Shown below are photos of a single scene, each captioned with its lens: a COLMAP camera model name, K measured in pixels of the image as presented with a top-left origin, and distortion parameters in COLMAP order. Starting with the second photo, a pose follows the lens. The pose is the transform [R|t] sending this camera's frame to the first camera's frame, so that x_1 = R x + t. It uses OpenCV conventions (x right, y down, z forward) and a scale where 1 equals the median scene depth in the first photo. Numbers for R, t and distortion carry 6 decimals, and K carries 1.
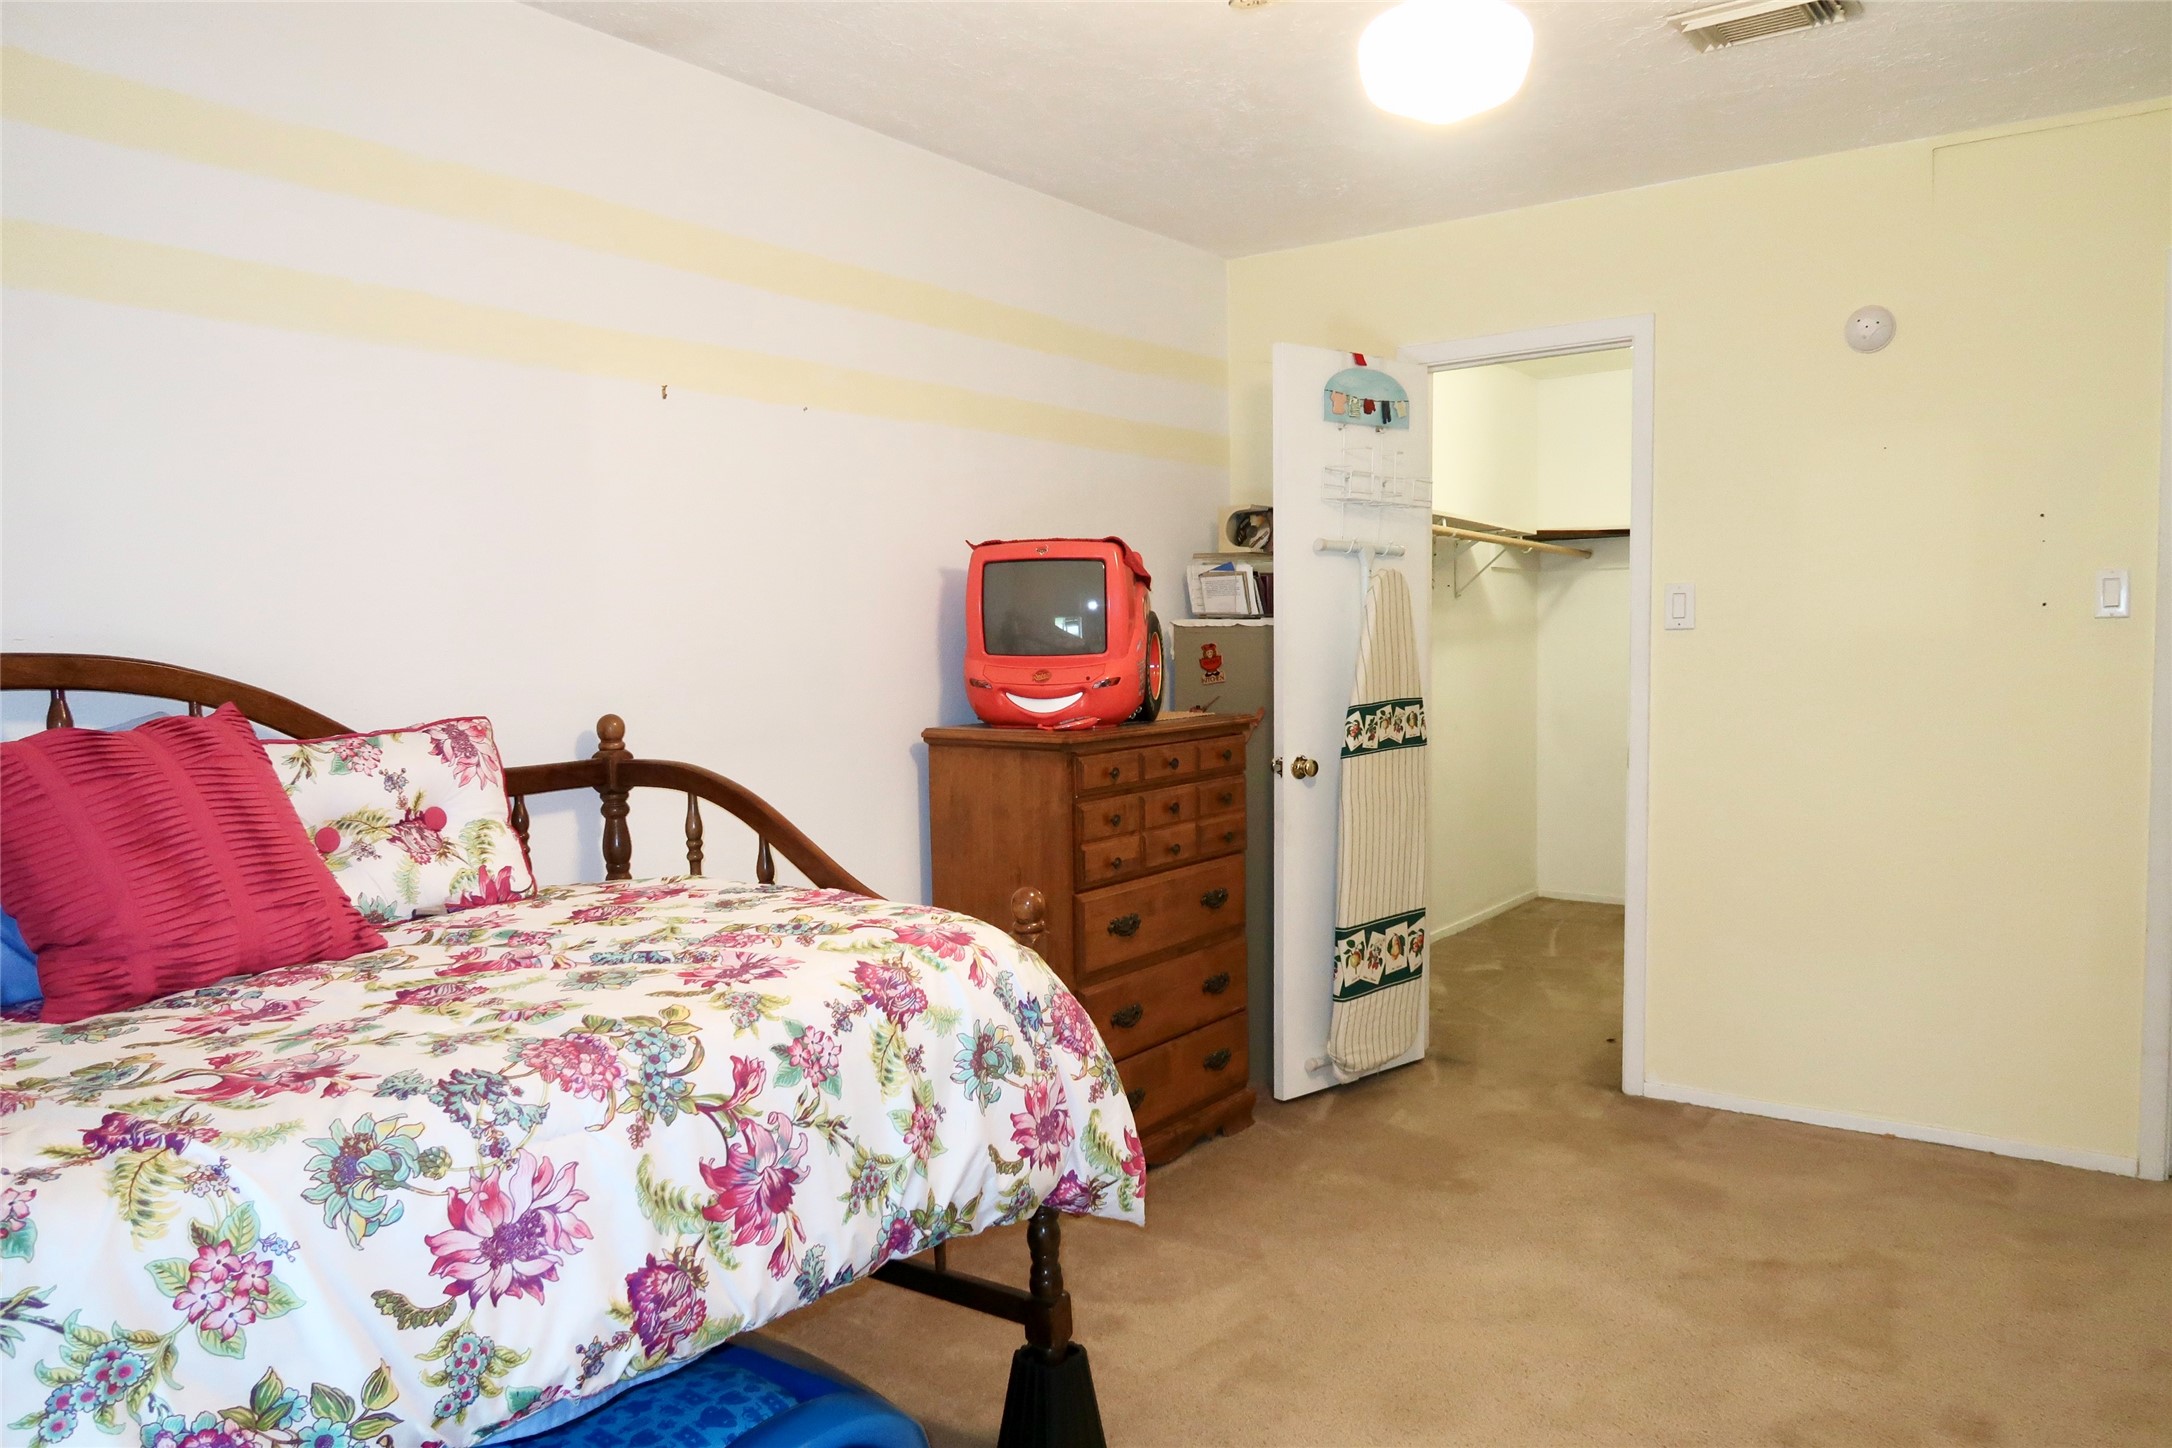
lens RADIAL K [[1519.4, 0, 1090.3], [0, 1519.4, 730.6], [0, 0, 1]] dist [0.004379, -0.002869]
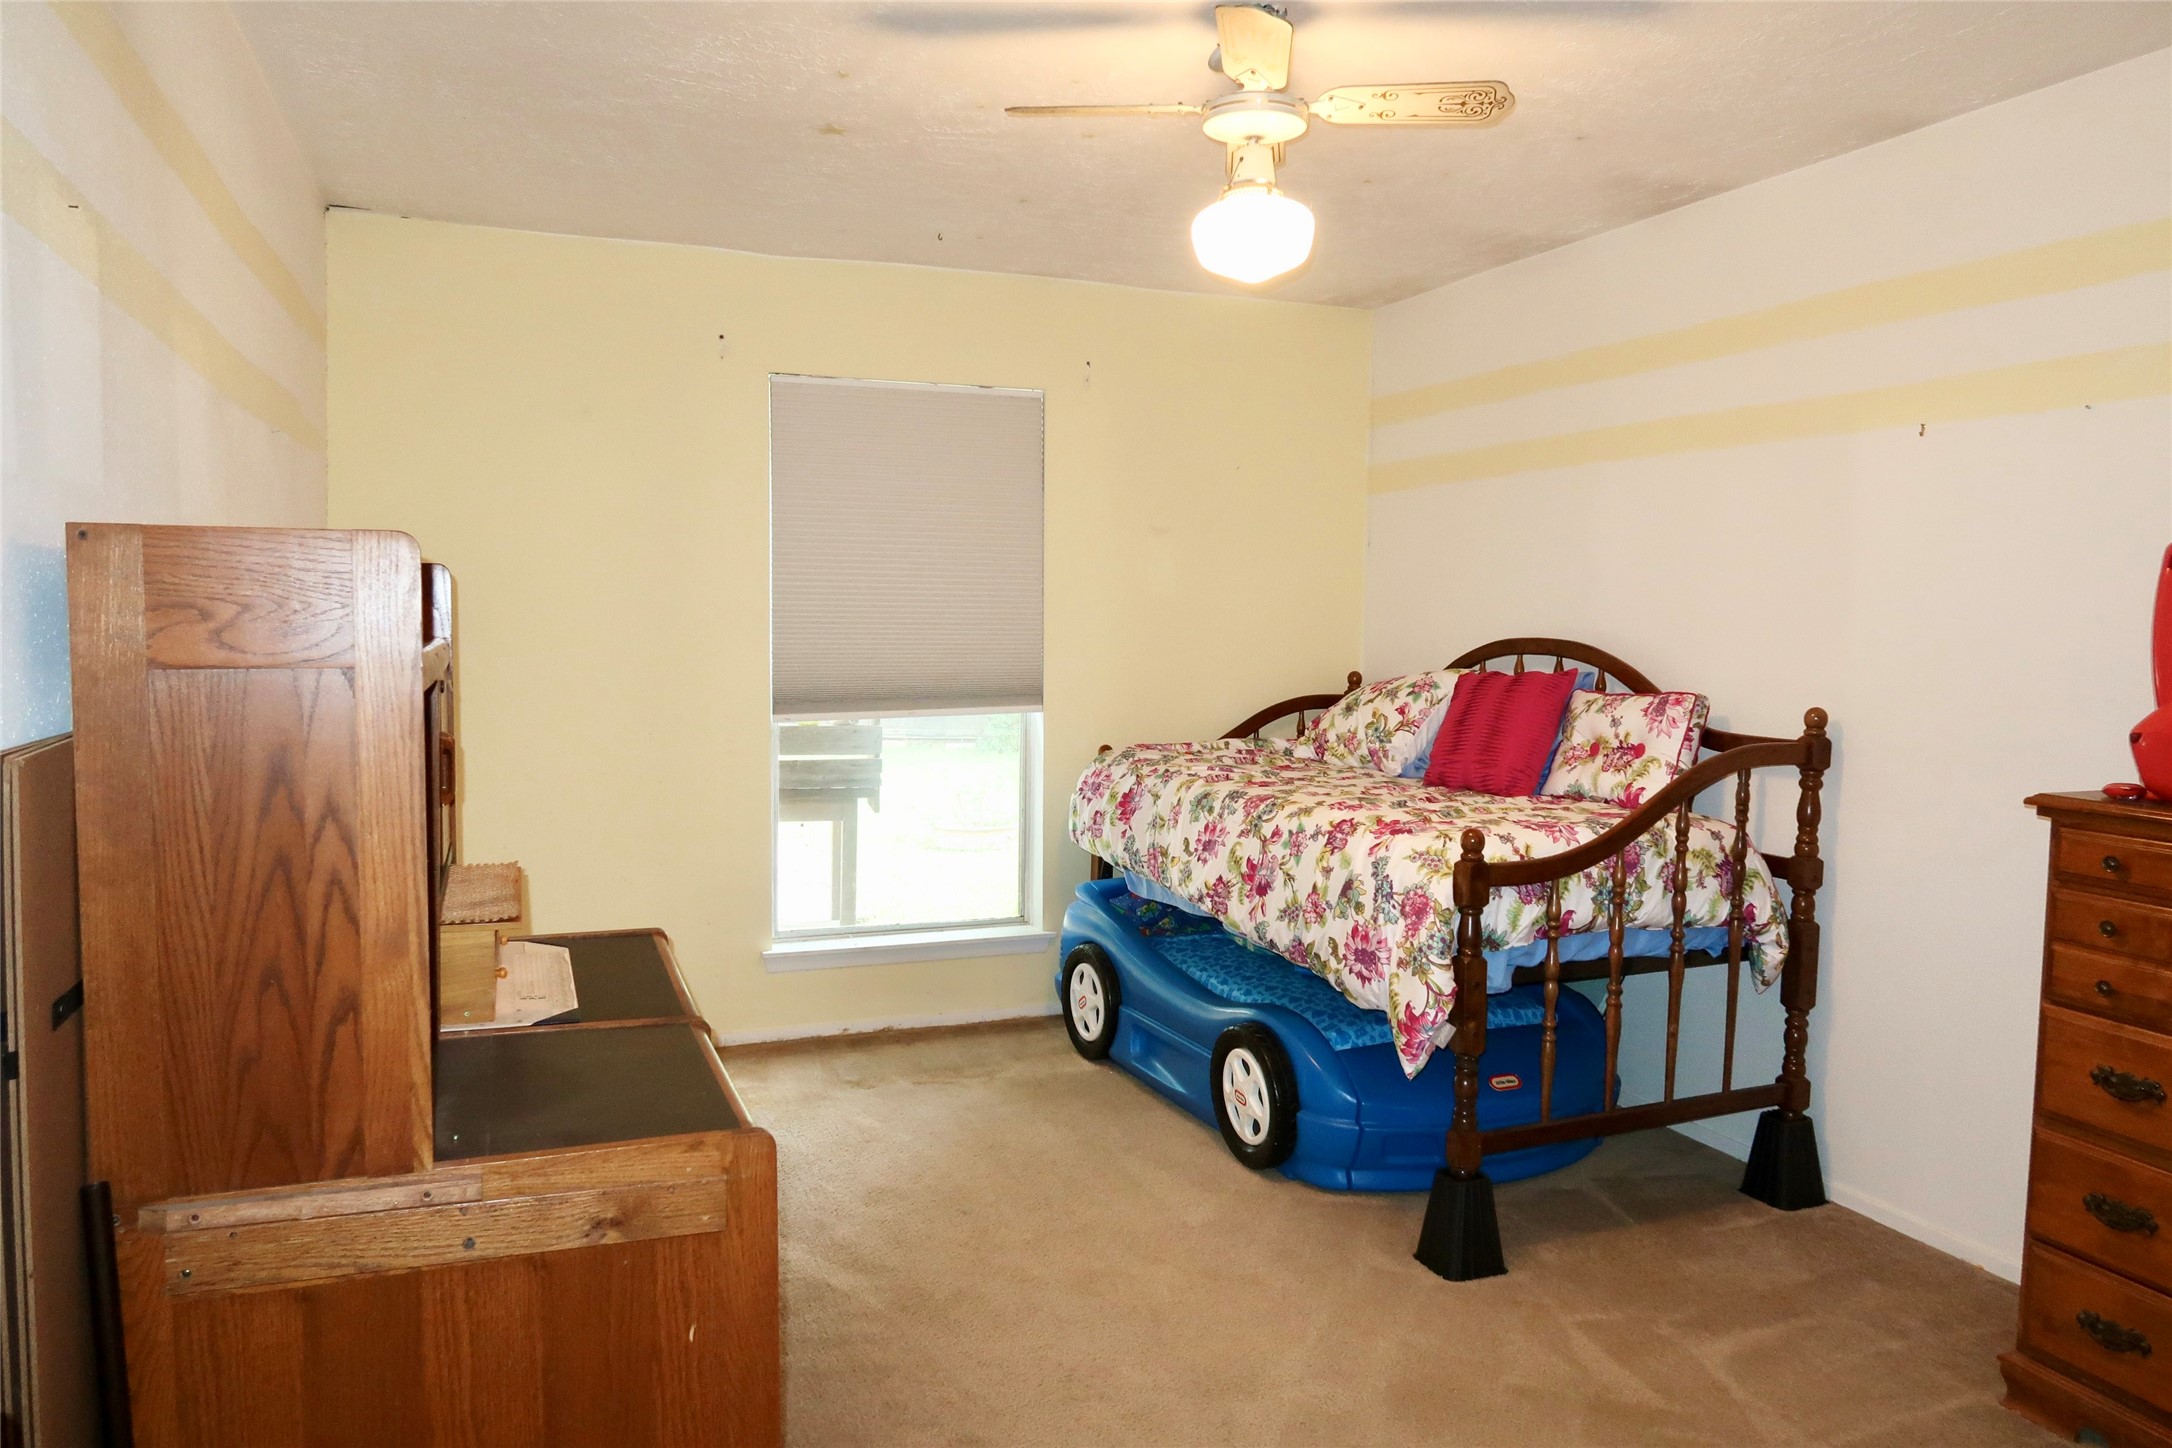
lens RADIAL K [[1519.4, 0, 1086.5], [0, 1519.4, 720.2], [0, 0, 1]] dist [0.004379, -0.002869]
pose [[-0.544970, 0.070188, -0.835512, 1.620863], [-0.064052, 0.990093, 0.124952, -0.179980], [0.836005, 0.121611, -0.535076, 1.788549]]
